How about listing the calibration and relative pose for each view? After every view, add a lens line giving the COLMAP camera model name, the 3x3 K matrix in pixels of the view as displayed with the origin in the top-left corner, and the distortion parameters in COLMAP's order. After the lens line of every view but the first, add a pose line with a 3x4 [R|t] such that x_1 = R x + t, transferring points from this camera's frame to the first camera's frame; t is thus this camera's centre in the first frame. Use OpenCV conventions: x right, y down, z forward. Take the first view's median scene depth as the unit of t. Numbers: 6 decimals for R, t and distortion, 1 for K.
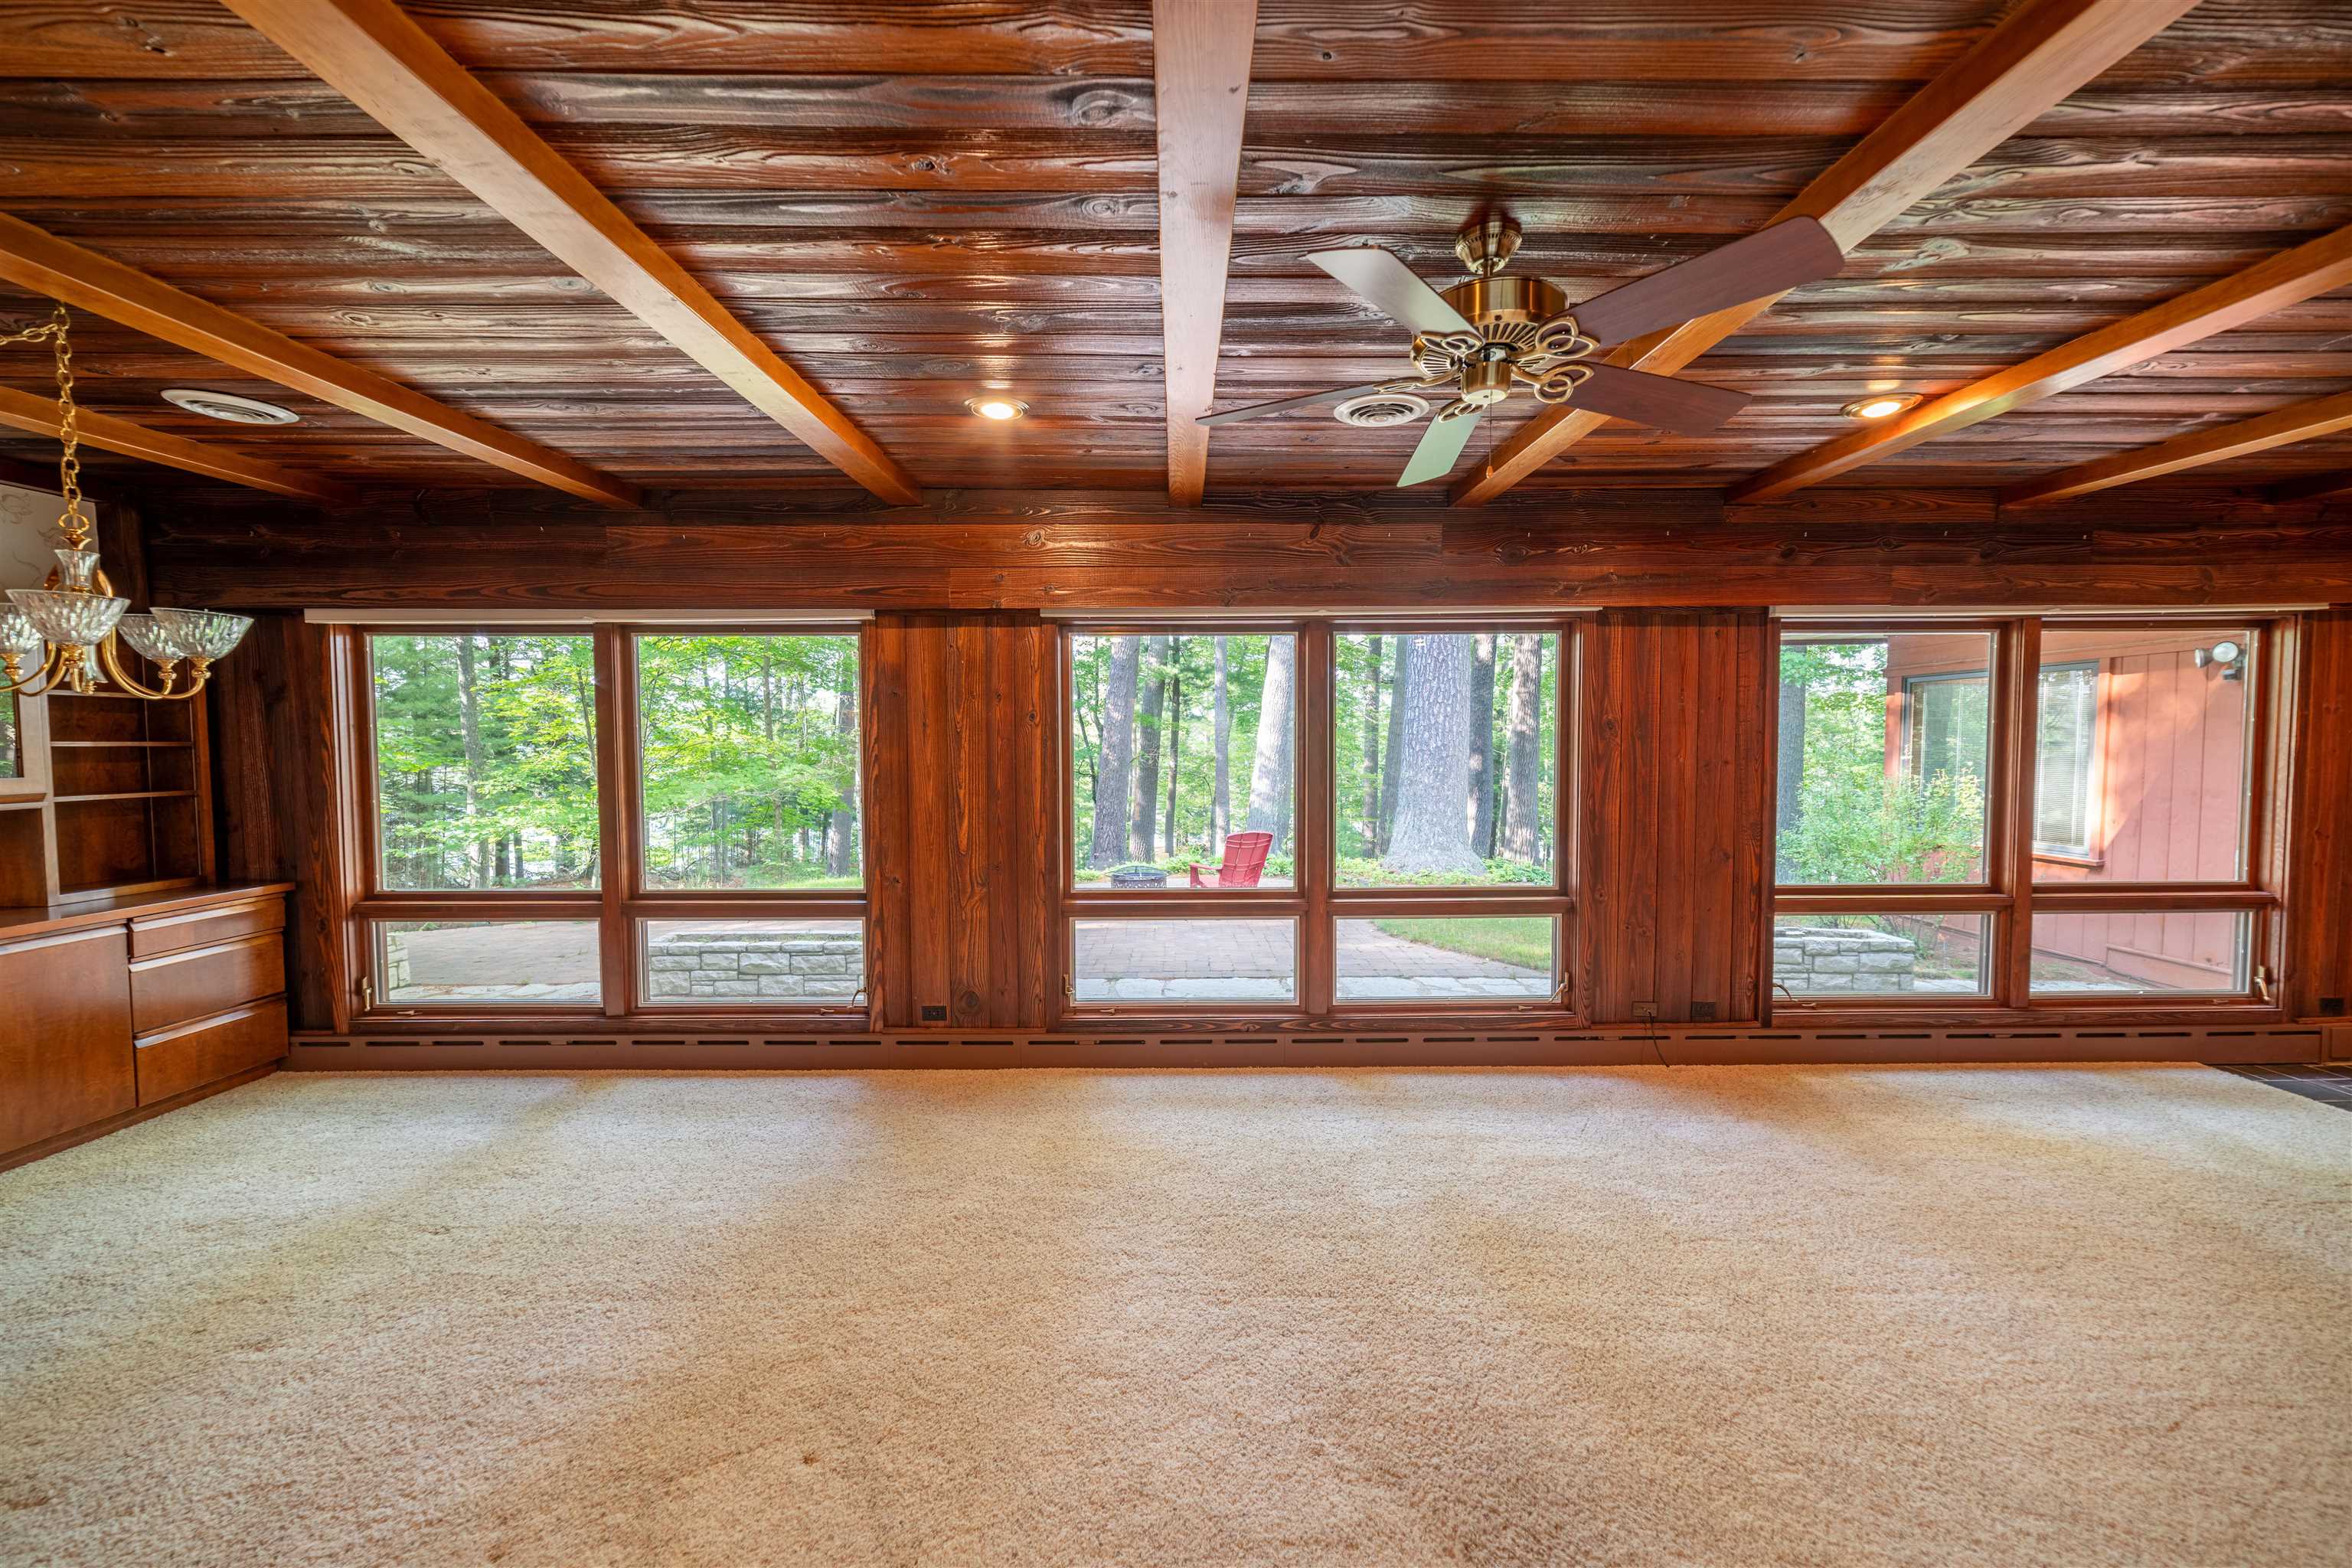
lens RADIAL K [[1039.3, 0, 1180.8], [0, 1039.3, 818.8], [0, 0, 1]] dist [-0.004244, -0.000138]
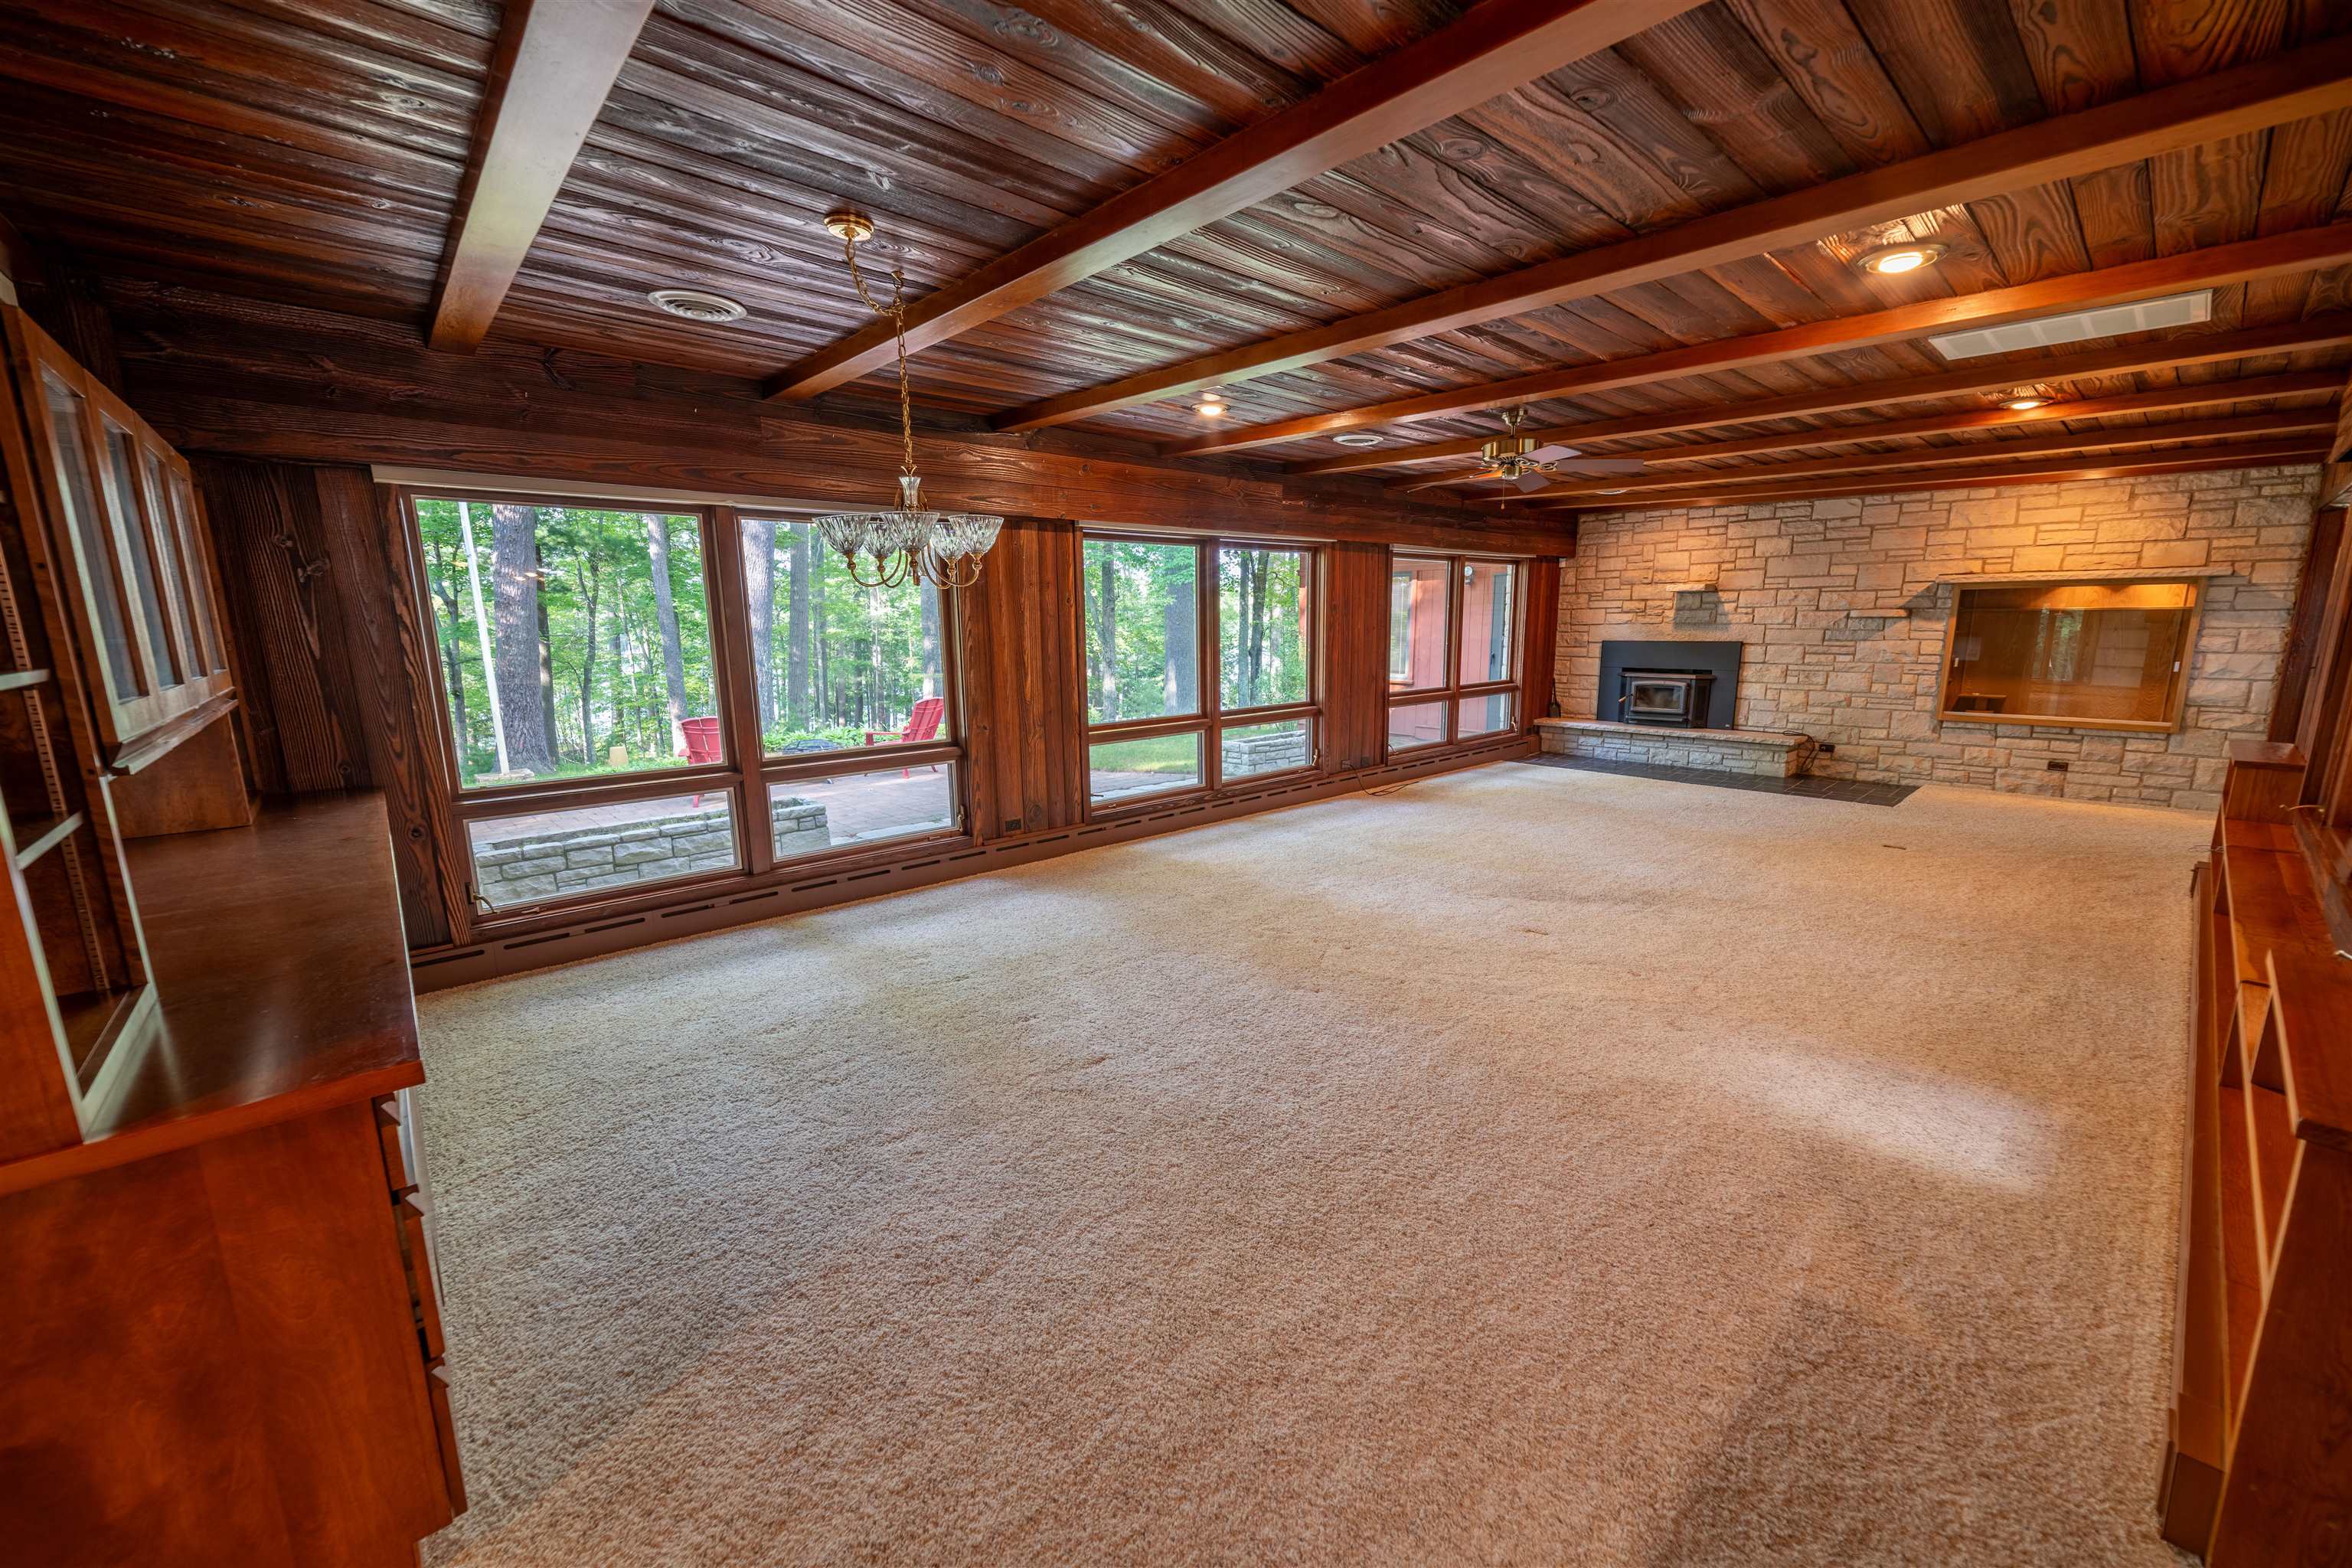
lens RADIAL K [[901.5, 0, 1177.8], [0, 901.5, 791.0], [0, 0, 1]] dist [-0.002682, -0.000058]
pose [[0.750947, -0.128600, 0.647720, -0.818493], [0.056130, 0.989735, 0.131429, 0.003080], [-0.657973, -0.062340, 0.750457, -0.008950]]
